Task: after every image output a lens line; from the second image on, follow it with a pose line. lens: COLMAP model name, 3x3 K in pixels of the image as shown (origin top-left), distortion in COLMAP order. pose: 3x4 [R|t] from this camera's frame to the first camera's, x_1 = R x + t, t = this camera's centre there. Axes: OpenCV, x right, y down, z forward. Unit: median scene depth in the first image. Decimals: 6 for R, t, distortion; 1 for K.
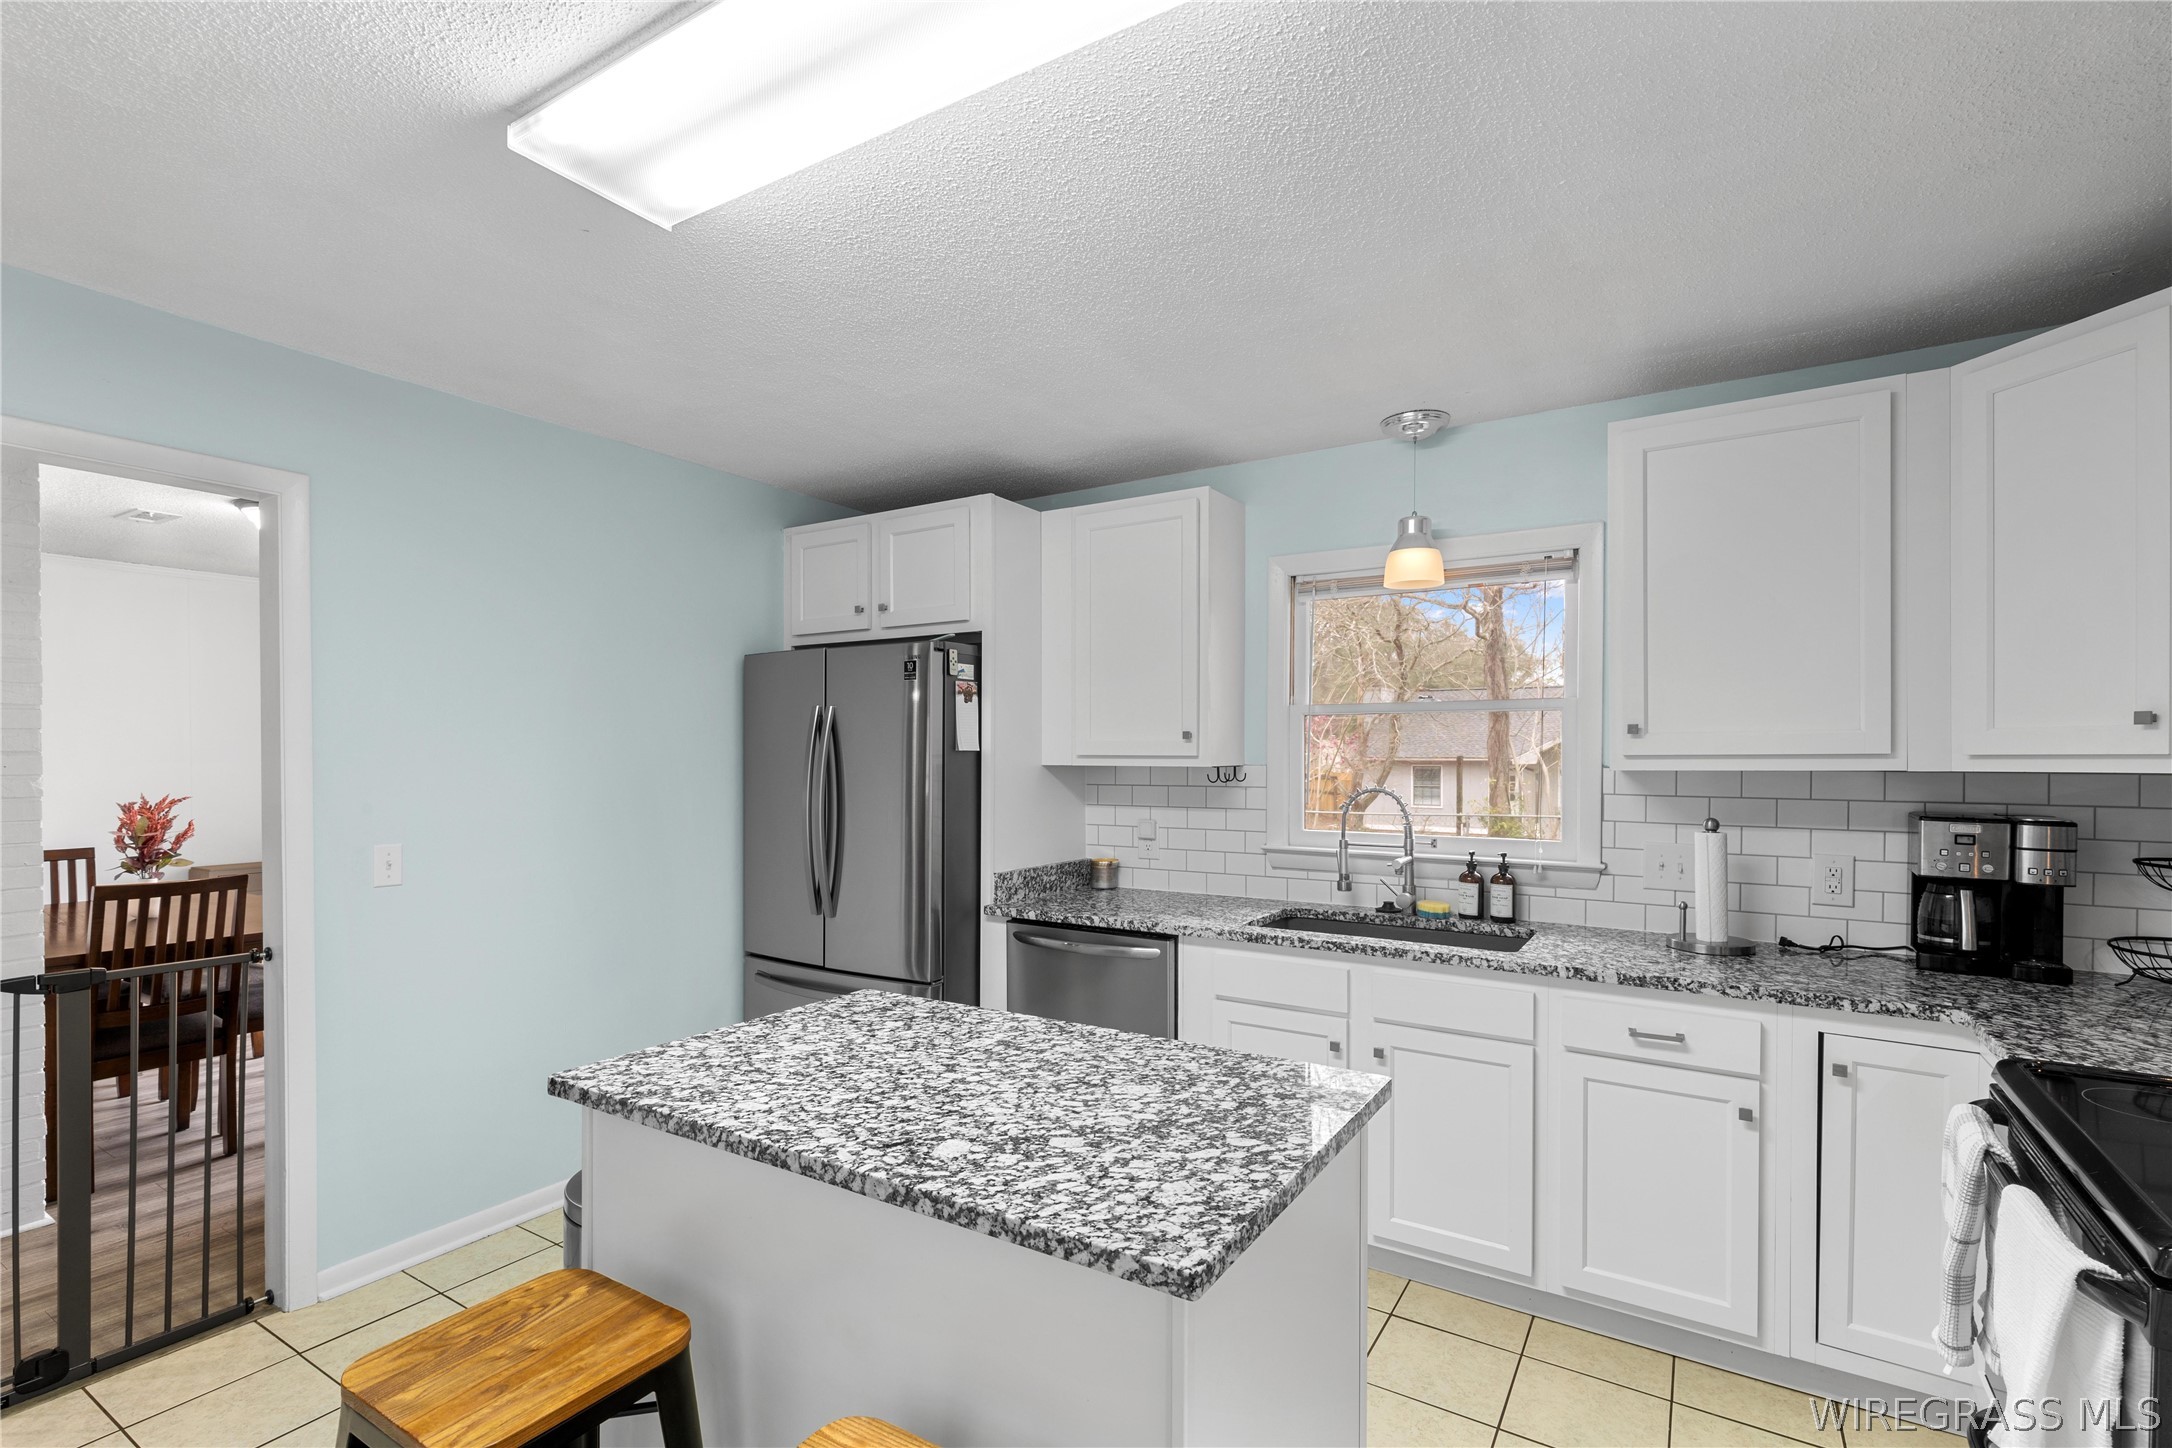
lens RADIAL K [[985.0, 0, 1081.6], [0, 985.0, 748.0], [0, 0, 1]] dist [0.004944, 0.000058]
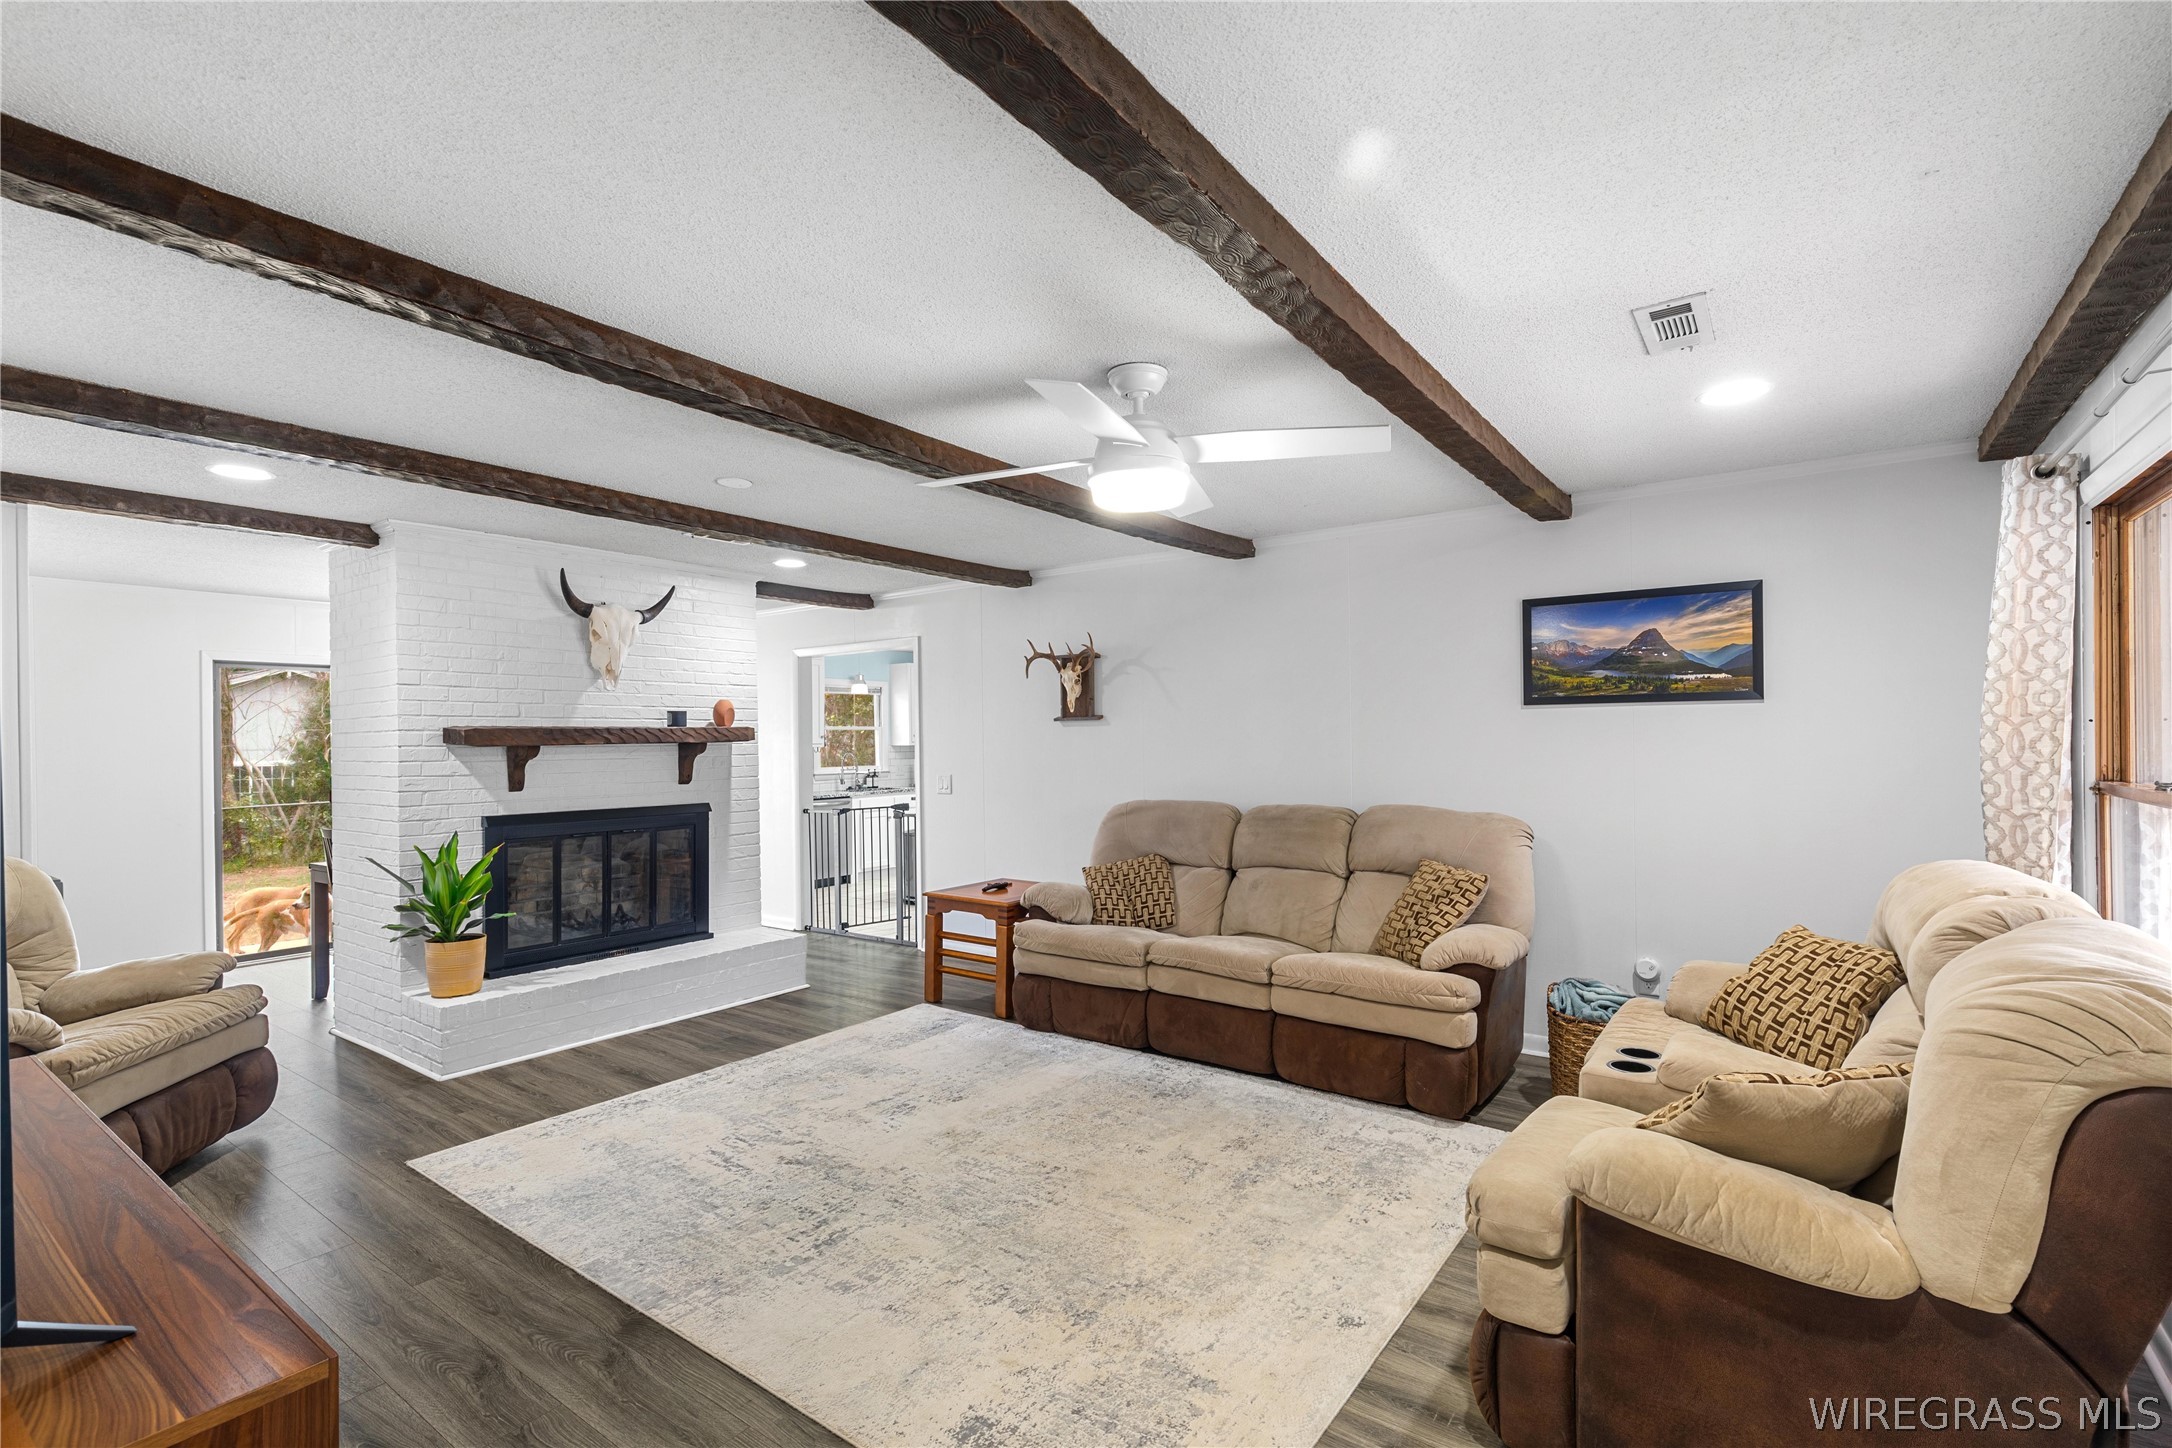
lens RADIAL K [[997.6, 0, 1086.0], [0, 997.6, 724.0], [0, 0, 1]] dist [0.001933, 0.000158]
pose [[0.068976, 0.010924, 0.997559, -3.376680], [0.008931, 0.999893, -0.011567, -0.011948], [-0.997578, 0.009707, 0.068871, -0.047215]]
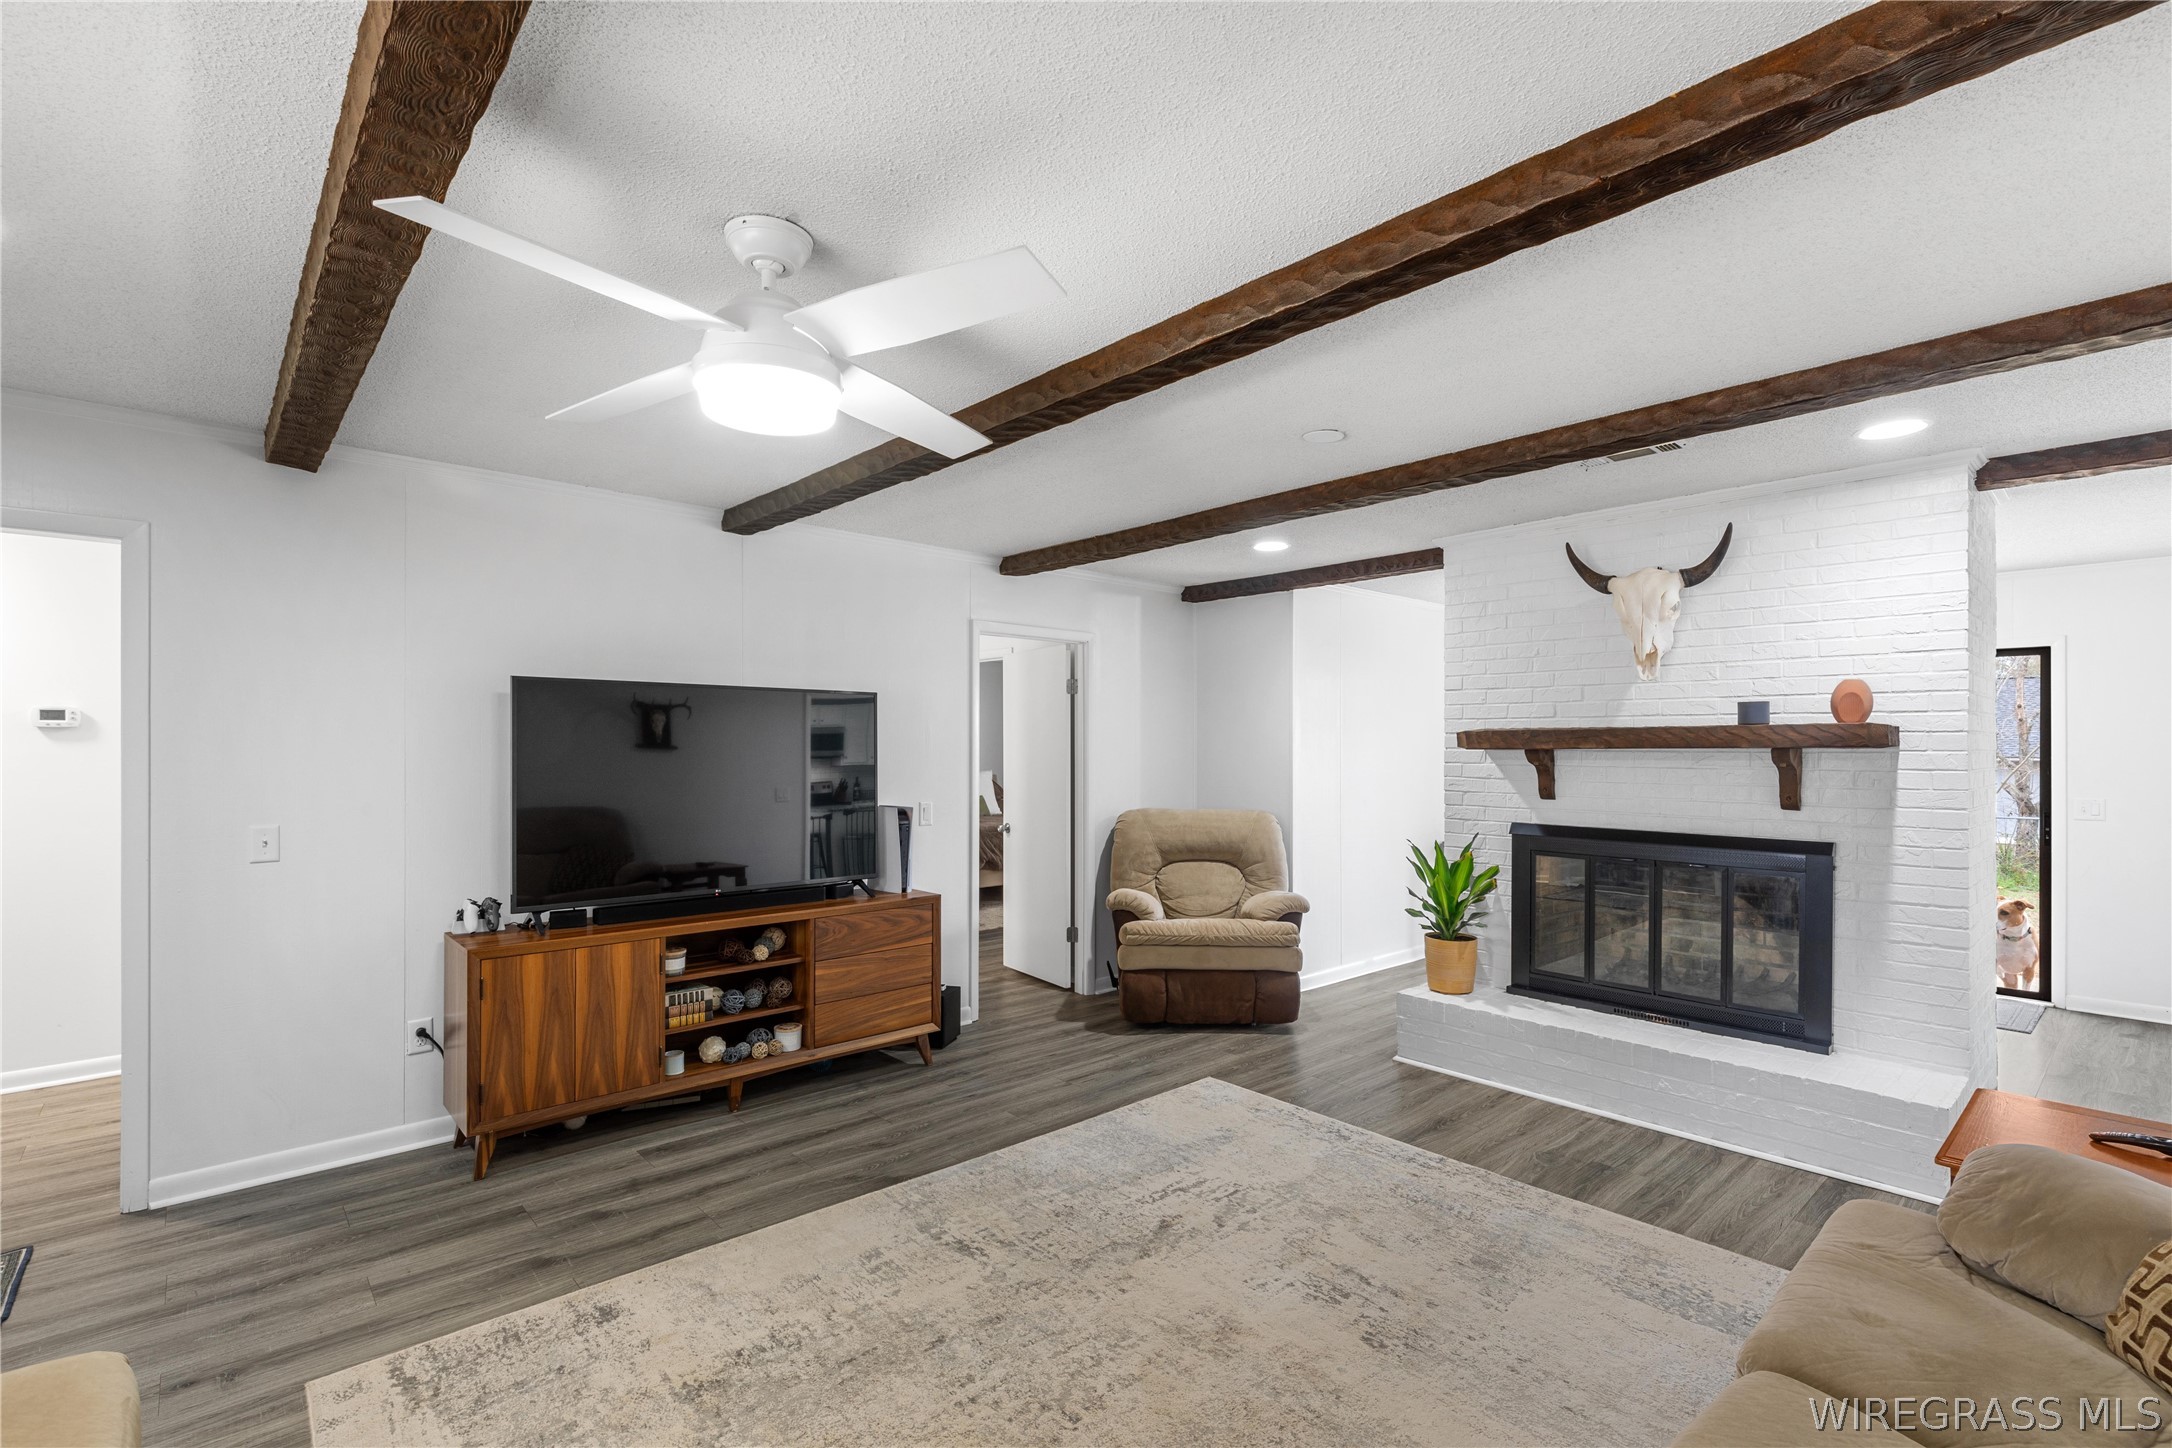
lens RADIAL K [[985.0, 0, 1081.6], [0, 985.0, 748.0], [0, 0, 1]] dist [0.004944, 0.000058]
pose [[0.961130, -0.001439, -0.276094, -1.968505], [0.002512, 0.999991, 0.003536, -0.011963], [0.276086, -0.004092, 0.961124, -0.648628]]
